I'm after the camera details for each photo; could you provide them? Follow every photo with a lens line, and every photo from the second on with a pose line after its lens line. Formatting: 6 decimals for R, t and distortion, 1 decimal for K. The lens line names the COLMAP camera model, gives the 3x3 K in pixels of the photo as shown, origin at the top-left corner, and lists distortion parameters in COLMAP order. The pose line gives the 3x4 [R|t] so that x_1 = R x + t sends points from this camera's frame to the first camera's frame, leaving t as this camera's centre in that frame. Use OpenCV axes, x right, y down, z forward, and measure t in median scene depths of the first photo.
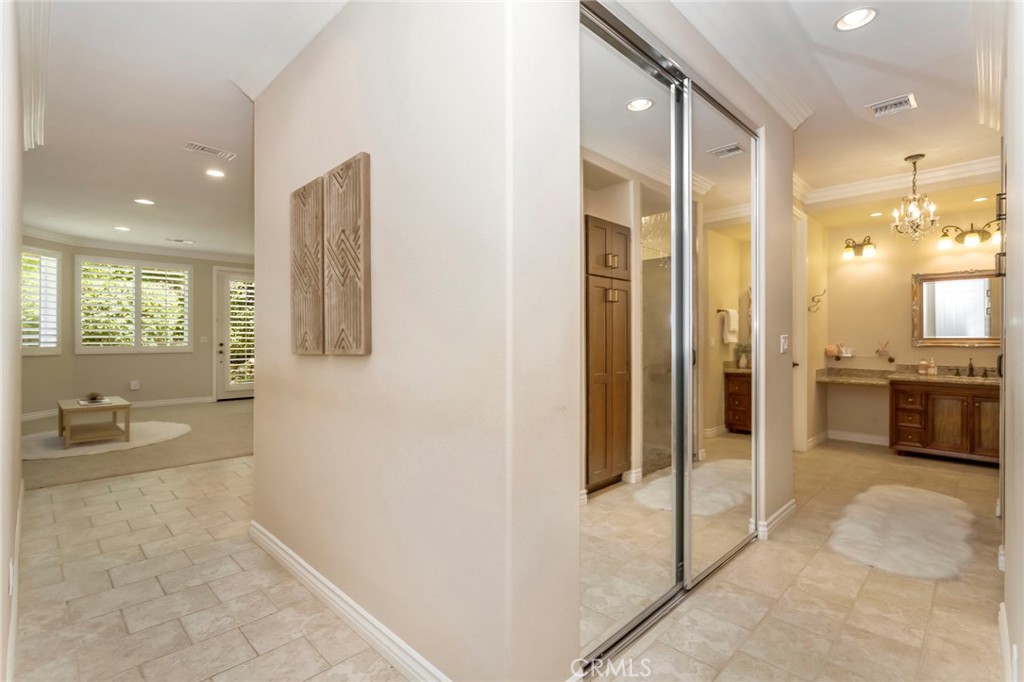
lens RADIAL K [[489.8, 0, 502.9], [0, 489.8, 340.1], [0, 0, 1]] dist [-0.003079, 0.001283]
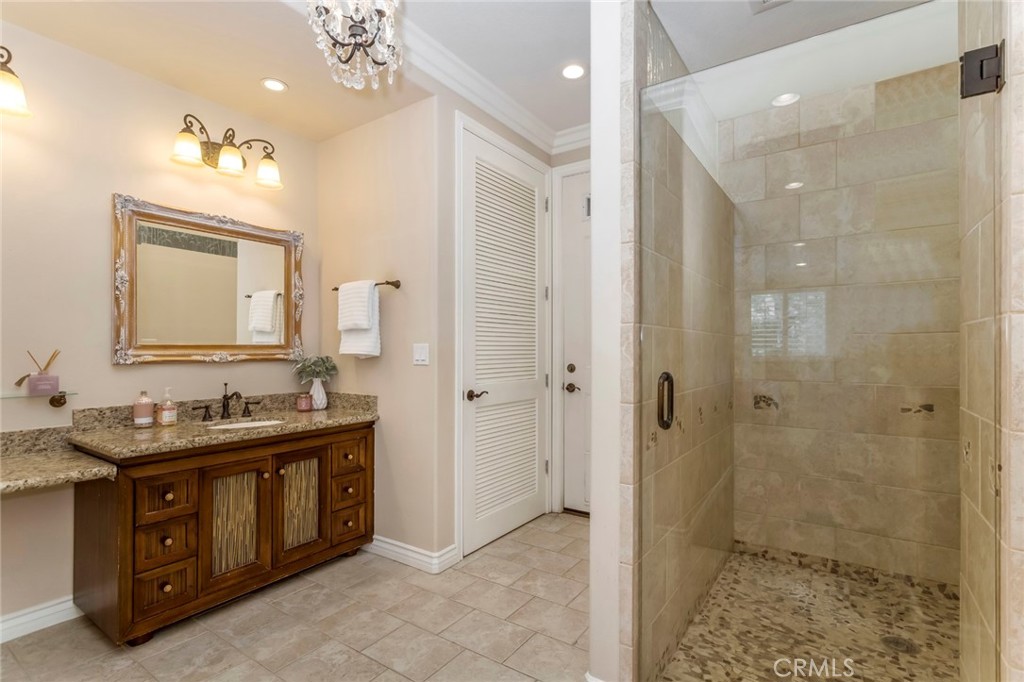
lens RADIAL K [[489.8, 0, 512.6], [0, 489.8, 343.3], [0, 0, 1]] dist [-0.003079, 0.001283]
pose [[-0.185829, 0.007418, 0.982554, 0.367117], [0.003812, 0.999969, -0.006828, -0.001105], [-0.982575, 0.002476, -0.185852, 0.767414]]
